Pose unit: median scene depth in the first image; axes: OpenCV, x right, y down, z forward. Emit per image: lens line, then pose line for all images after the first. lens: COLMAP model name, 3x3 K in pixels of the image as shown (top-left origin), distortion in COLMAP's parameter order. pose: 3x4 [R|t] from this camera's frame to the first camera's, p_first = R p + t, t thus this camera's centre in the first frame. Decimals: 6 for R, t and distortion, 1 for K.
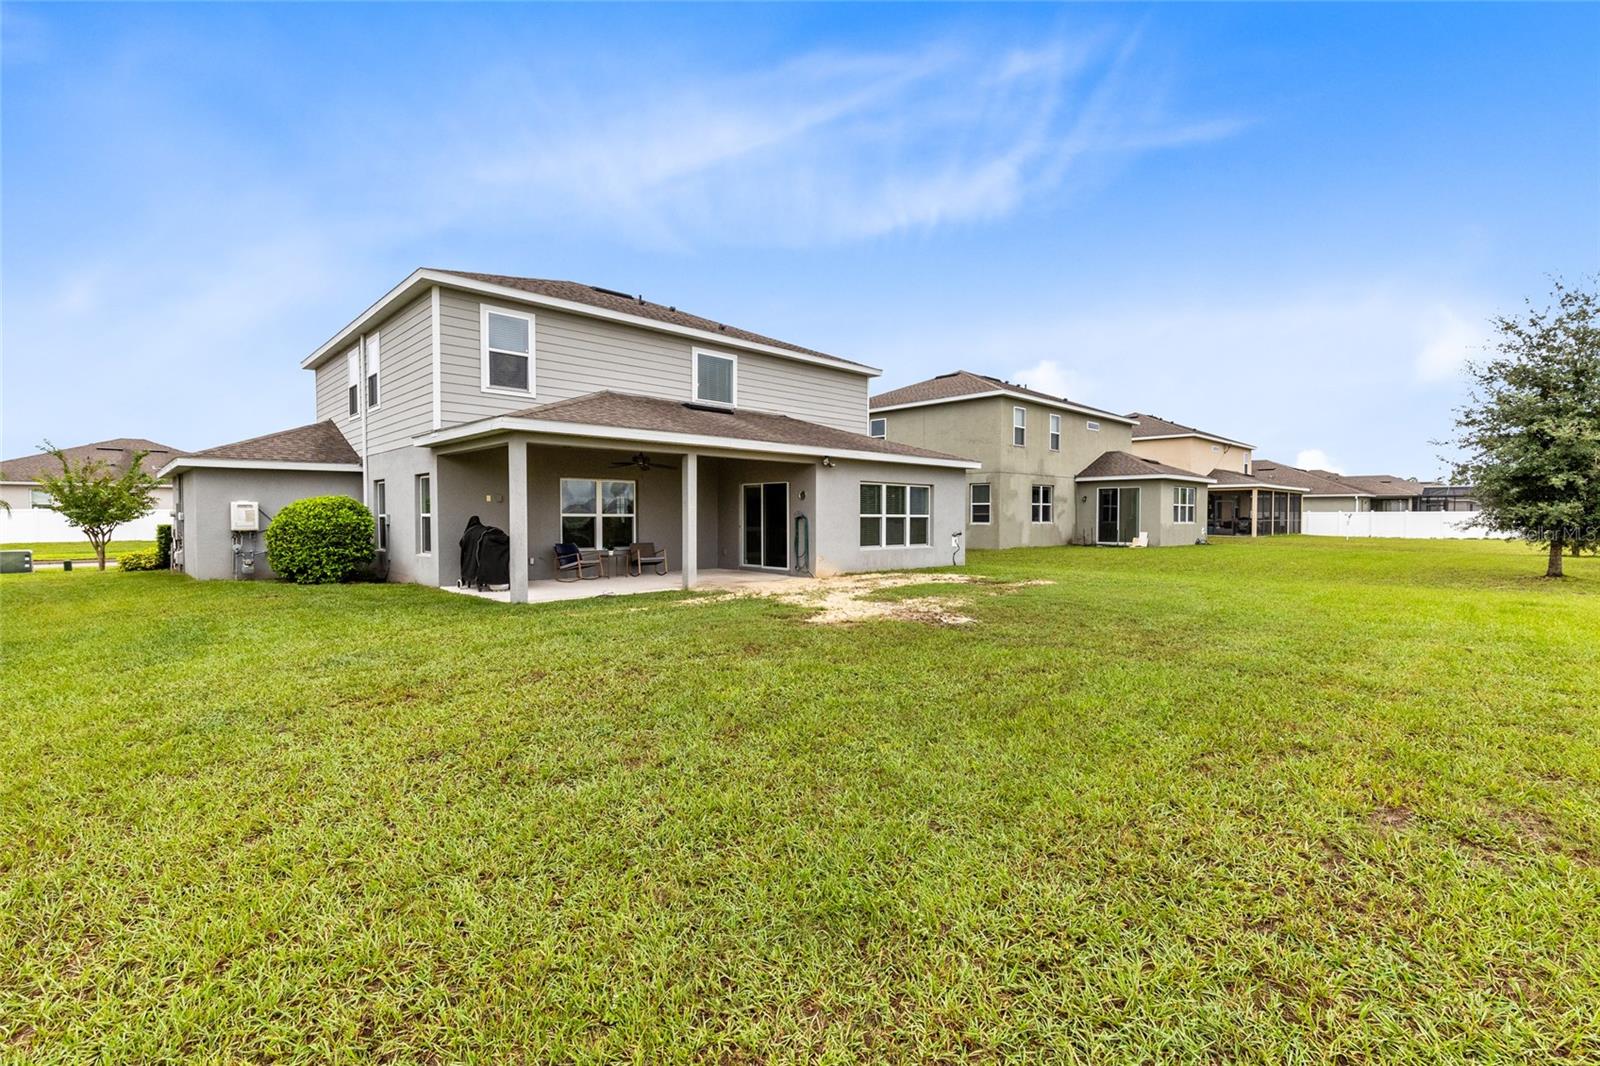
lens RADIAL K [[721.4, 0, 800.0], [0, 721.4, 533.0], [0, 0, 1]] dist [0.002447, -0.000124]
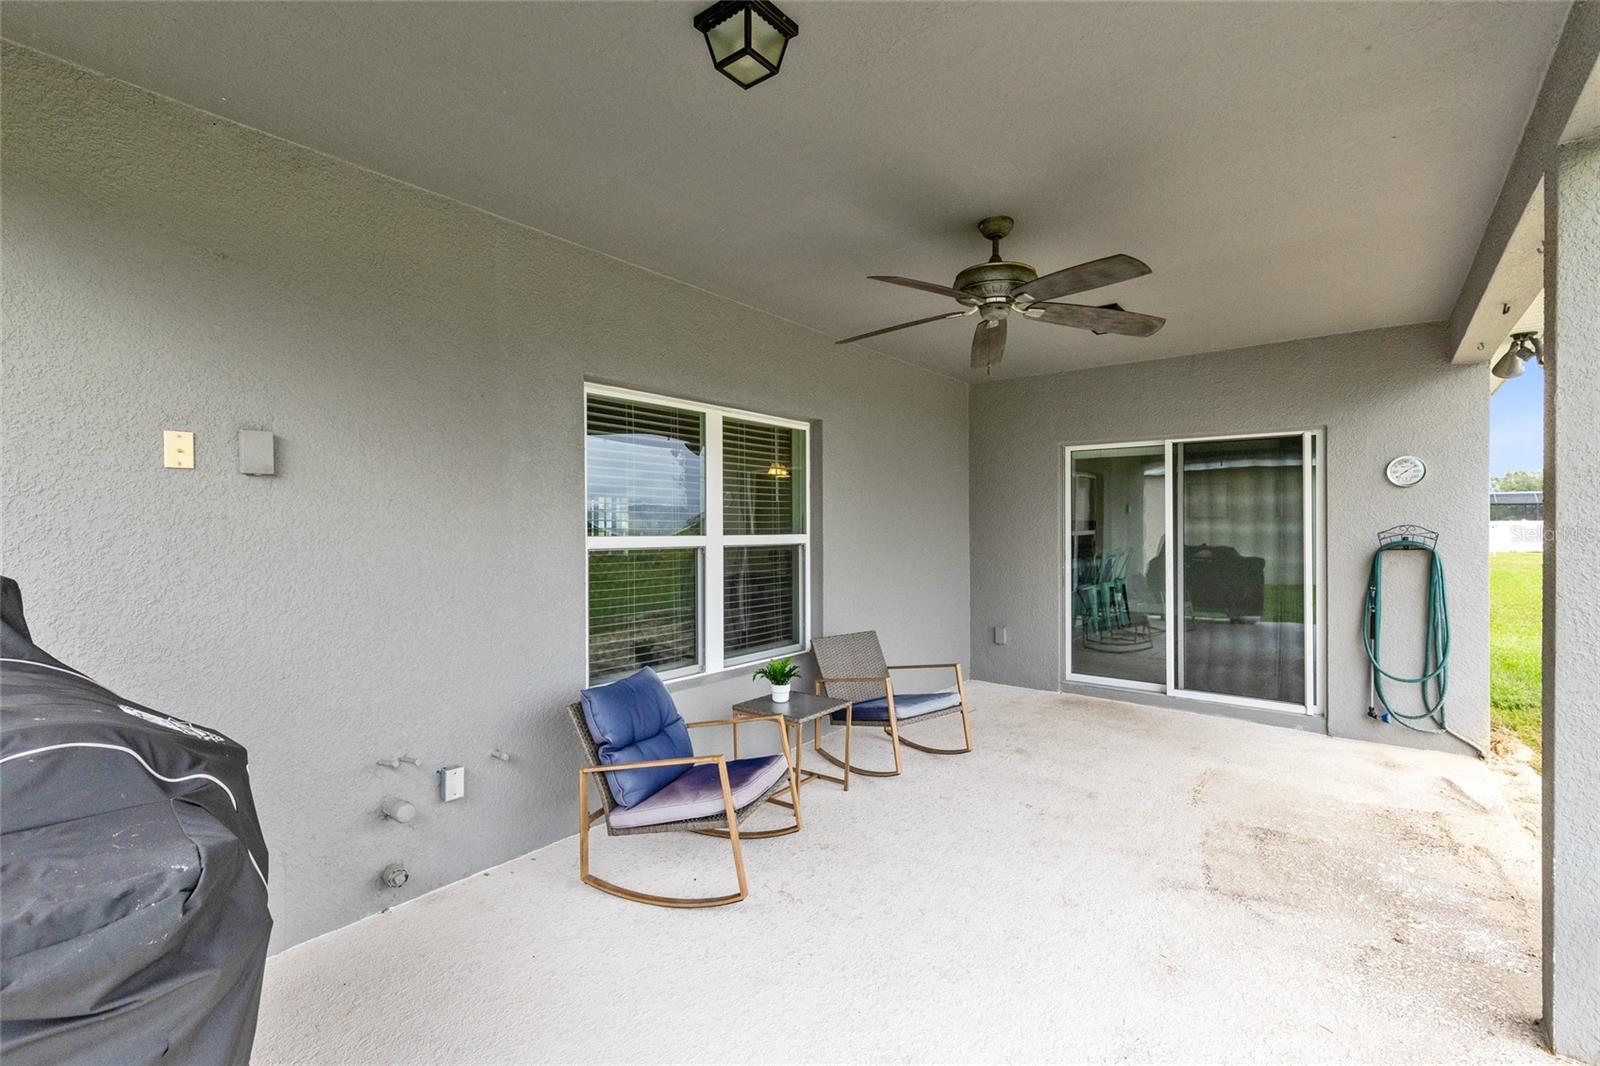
lens RADIAL K [[721.4, 0, 800.0], [0, 721.4, 533.0], [0, 0, 1]] dist [0.002447, -0.000124]
pose [[0.991446, -0.002193, 0.130500, -0.271056], [0.004010, 0.999899, -0.013662, -0.022780], [-0.130457, 0.014068, 0.991354, 0.708702]]
